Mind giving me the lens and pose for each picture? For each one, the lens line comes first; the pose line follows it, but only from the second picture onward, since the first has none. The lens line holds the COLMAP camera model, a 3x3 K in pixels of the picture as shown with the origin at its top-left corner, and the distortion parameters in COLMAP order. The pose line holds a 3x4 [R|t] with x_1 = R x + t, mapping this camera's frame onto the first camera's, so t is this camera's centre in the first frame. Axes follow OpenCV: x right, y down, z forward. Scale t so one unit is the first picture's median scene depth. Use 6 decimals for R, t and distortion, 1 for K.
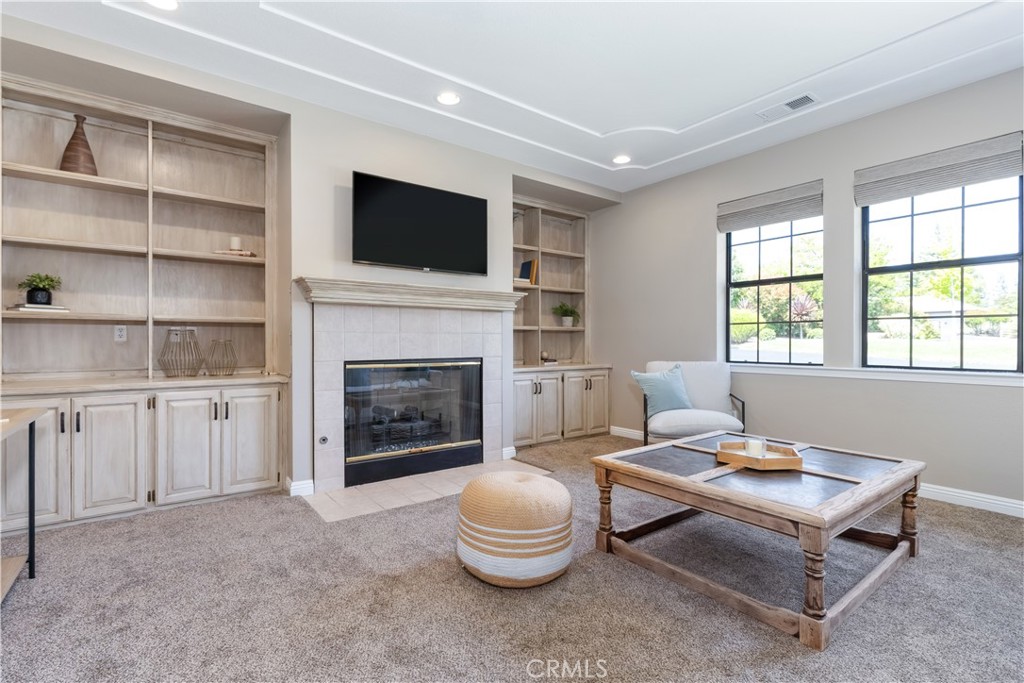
lens RADIAL K [[456.2, 0, 505.6], [0, 456.2, 343.4], [0, 0, 1]] dist [0.001276, -0.000173]
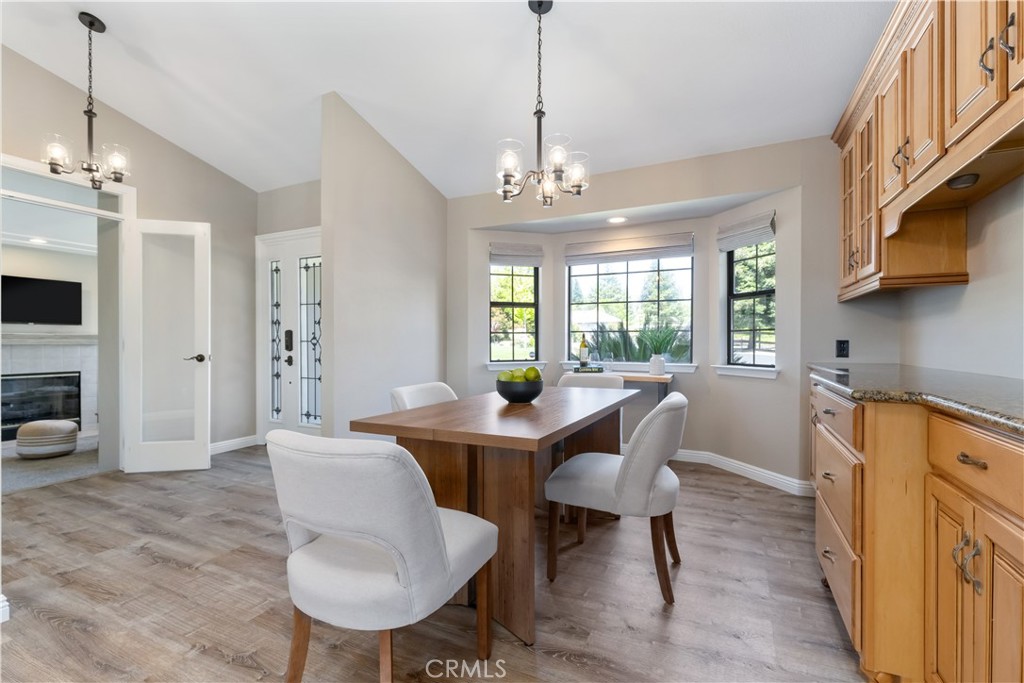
lens RADIAL K [[456.2, 0, 490.7], [0, 456.2, 341.9], [0, 0, 1]] dist [0.001276, -0.000173]
pose [[0.903752, -0.003640, 0.428040, 0.750068], [0.004686, 0.999988, -0.001389, -0.087220], [-0.428030, 0.003261, 0.903759, -1.519307]]
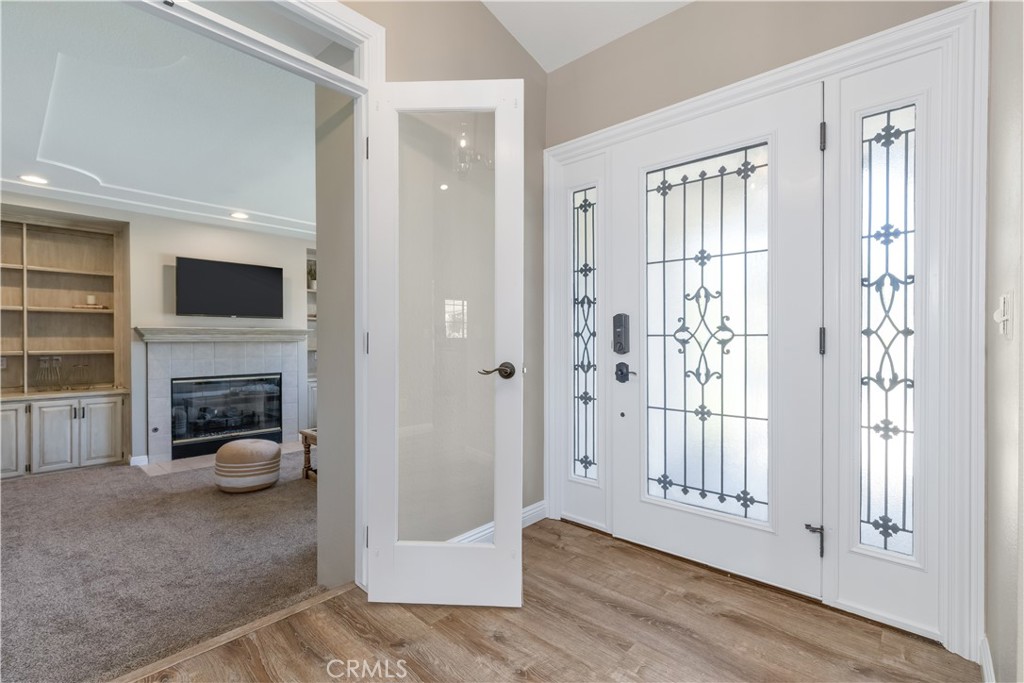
lens RADIAL K [[456.2, 0, 505.8], [0, 456.2, 340.5], [0, 0, 1]] dist [0.001276, -0.000173]
pose [[0.984797, -0.004063, 0.173661, 0.497091], [0.003969, 0.999992, 0.000889, -0.087335], [-0.173663, -0.000186, 0.984805, -0.723833]]
